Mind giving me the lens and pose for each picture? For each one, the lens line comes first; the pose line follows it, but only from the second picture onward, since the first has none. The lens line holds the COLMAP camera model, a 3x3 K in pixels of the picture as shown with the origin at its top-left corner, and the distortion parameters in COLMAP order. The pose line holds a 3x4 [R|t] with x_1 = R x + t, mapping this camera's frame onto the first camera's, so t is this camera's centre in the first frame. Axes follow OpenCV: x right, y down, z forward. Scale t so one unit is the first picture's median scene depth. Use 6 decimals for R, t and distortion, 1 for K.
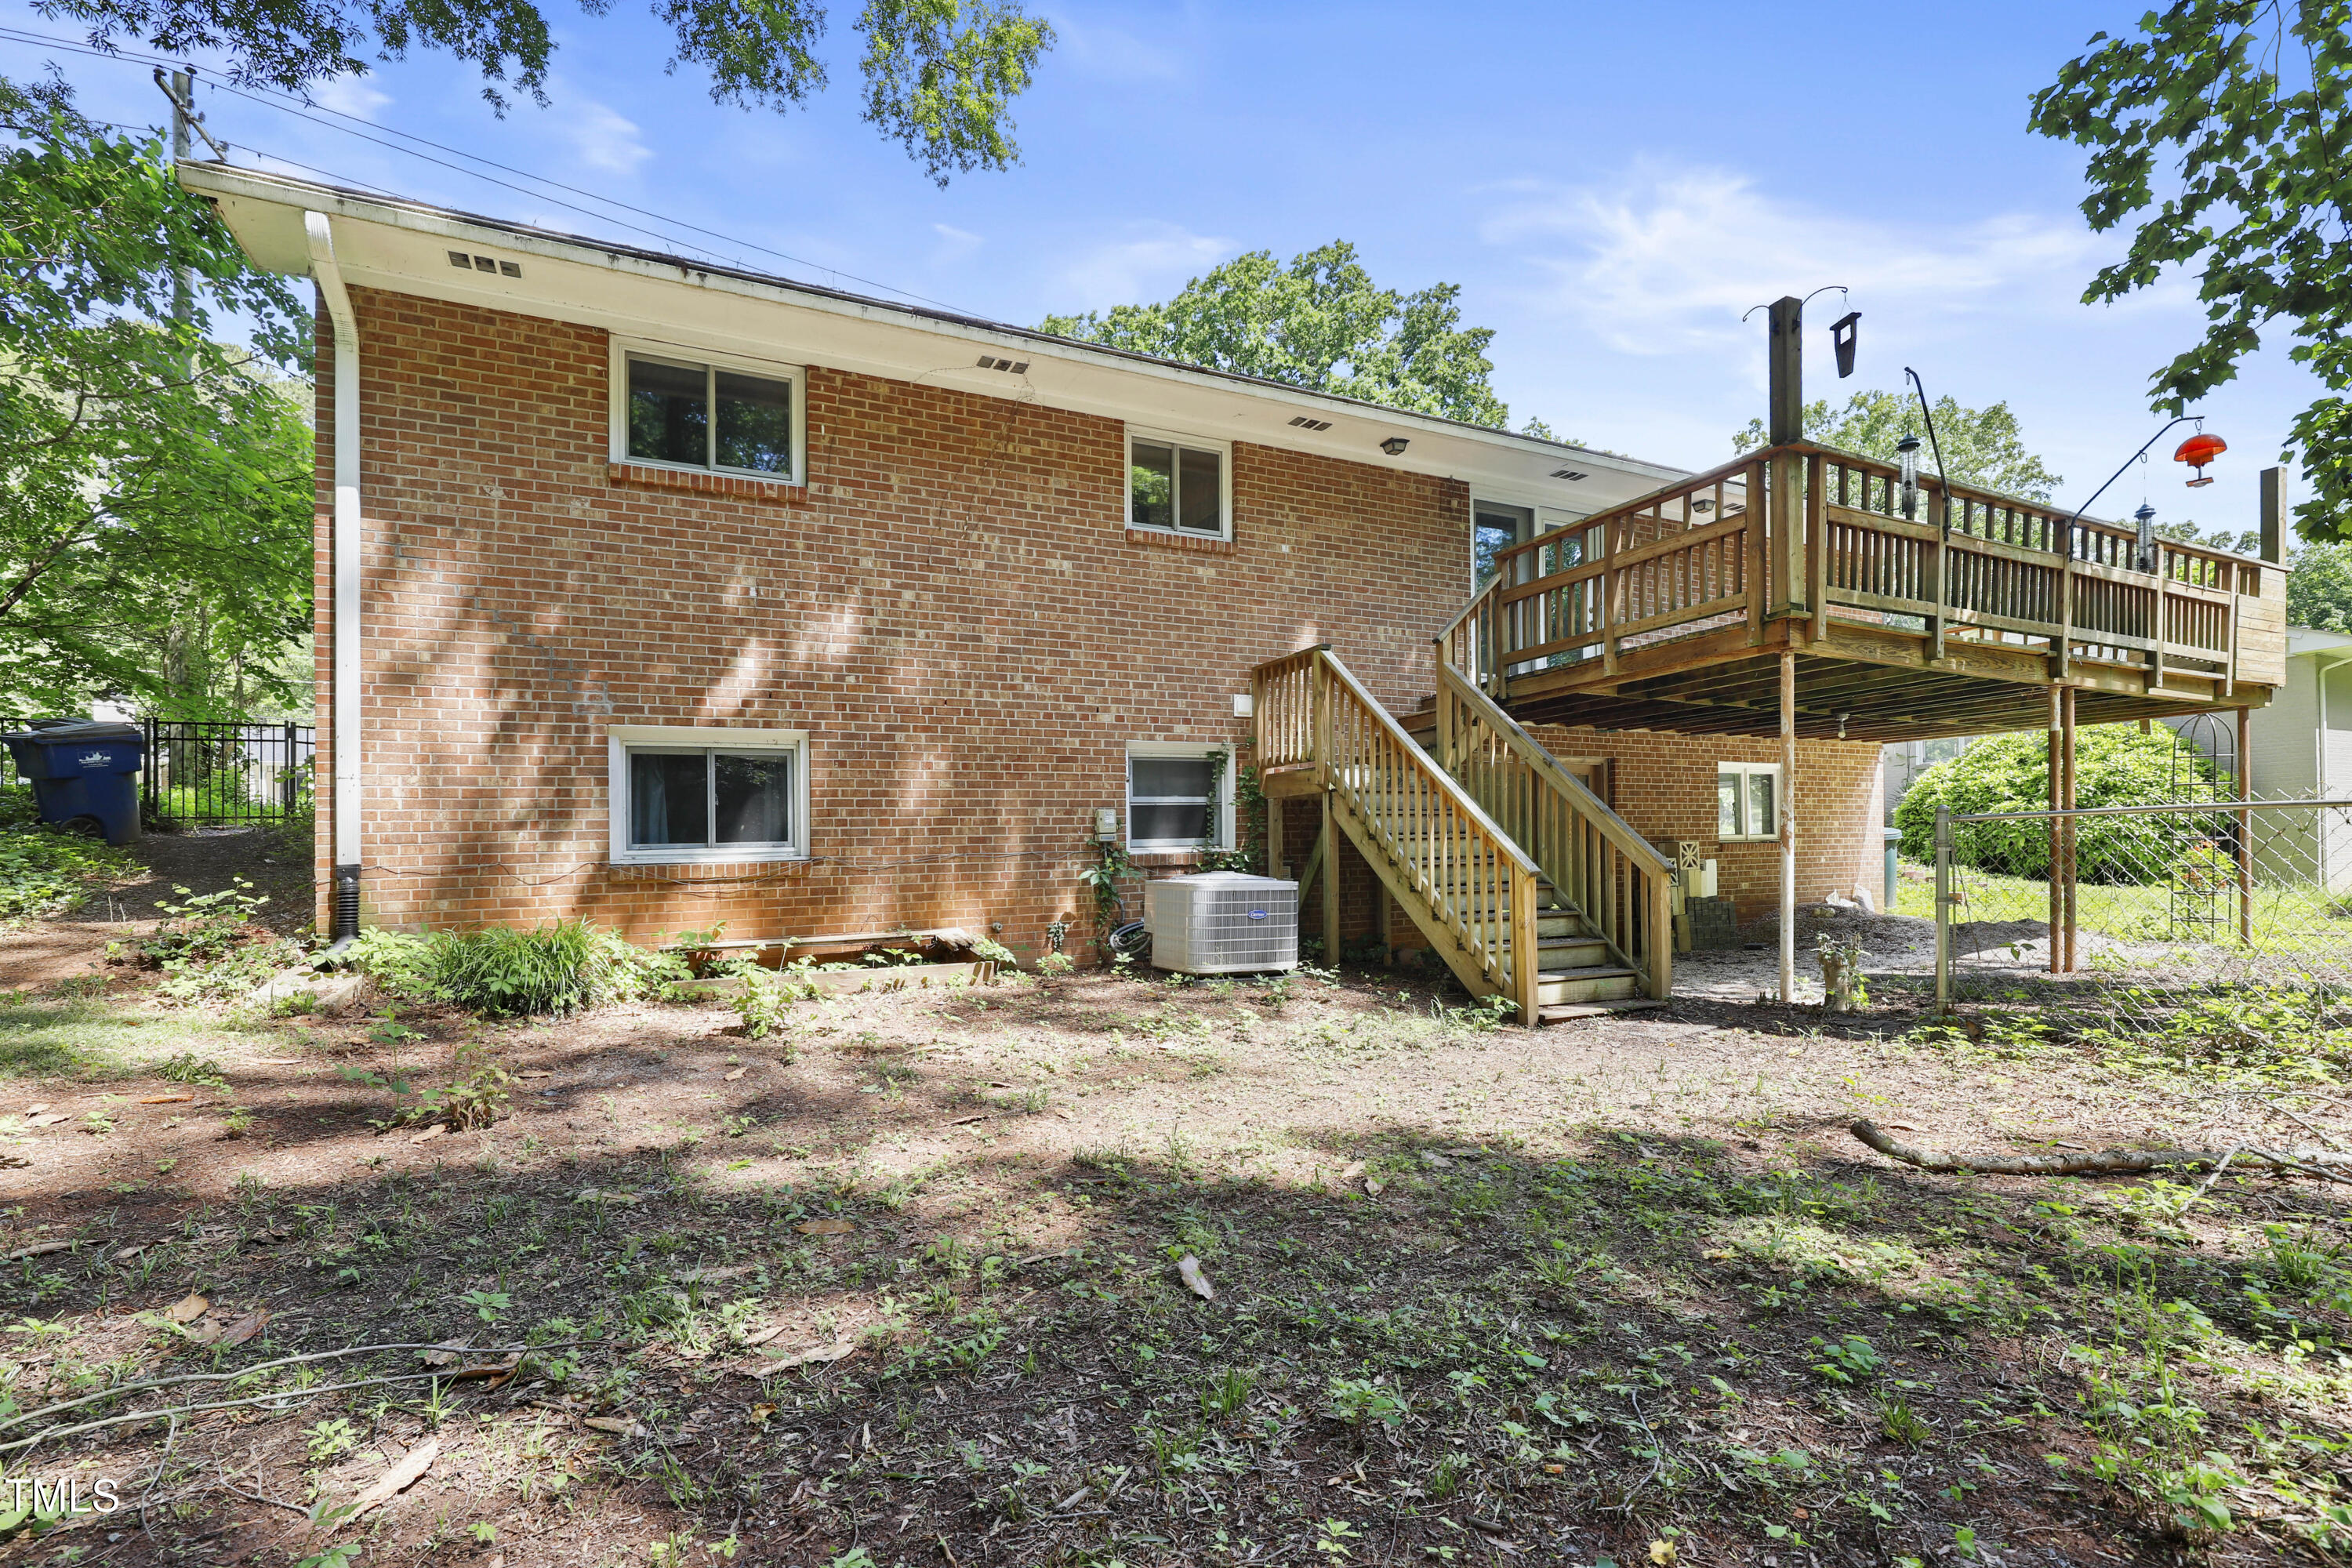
lens RADIAL K [[1098.7, 0, 1175.1], [0, 1098.7, 874.5], [0, 0, 1]] dist [0.000787, -0.000733]
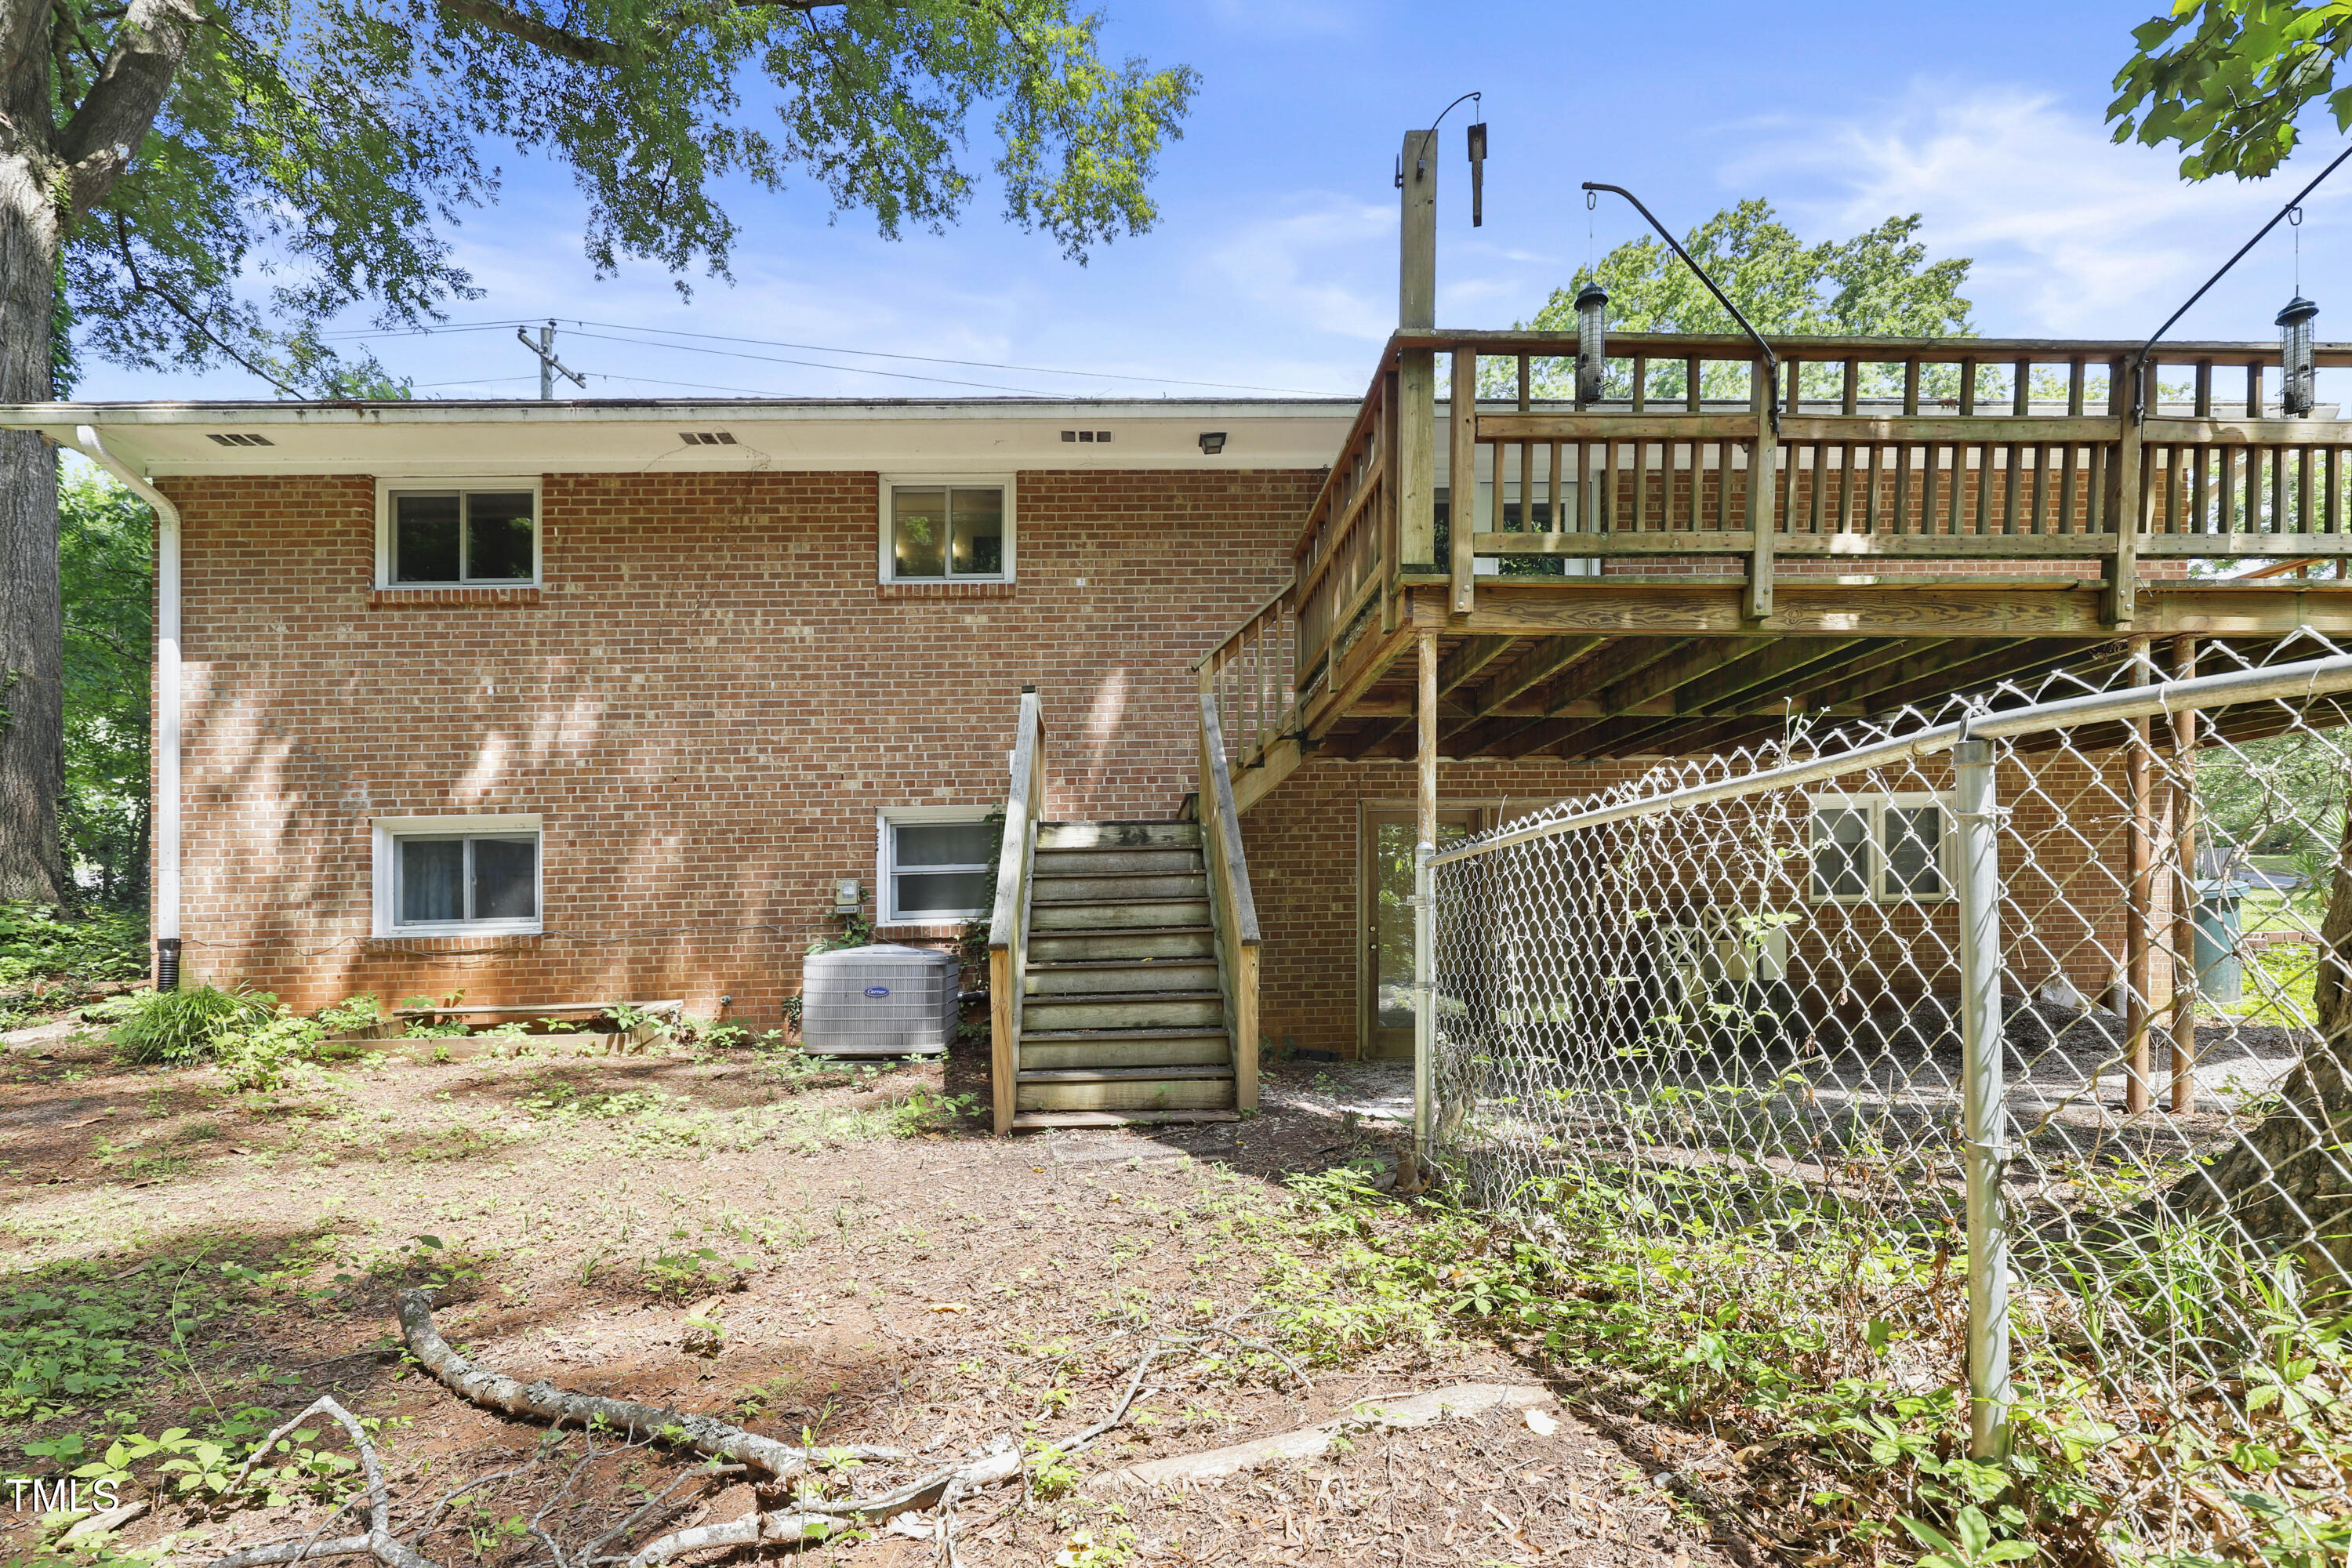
lens RADIAL K [[1090.5, 0, 1171.5], [0, 1090.5, 953.0], [0, 0, 1]] dist [0.000322, -0.000010]
pose [[0.908887, 0.005351, -0.417008, 0.652533], [-0.001991, 0.999962, 0.008493, -0.004583], [0.417038, -0.006889, 0.908863, 0.273924]]
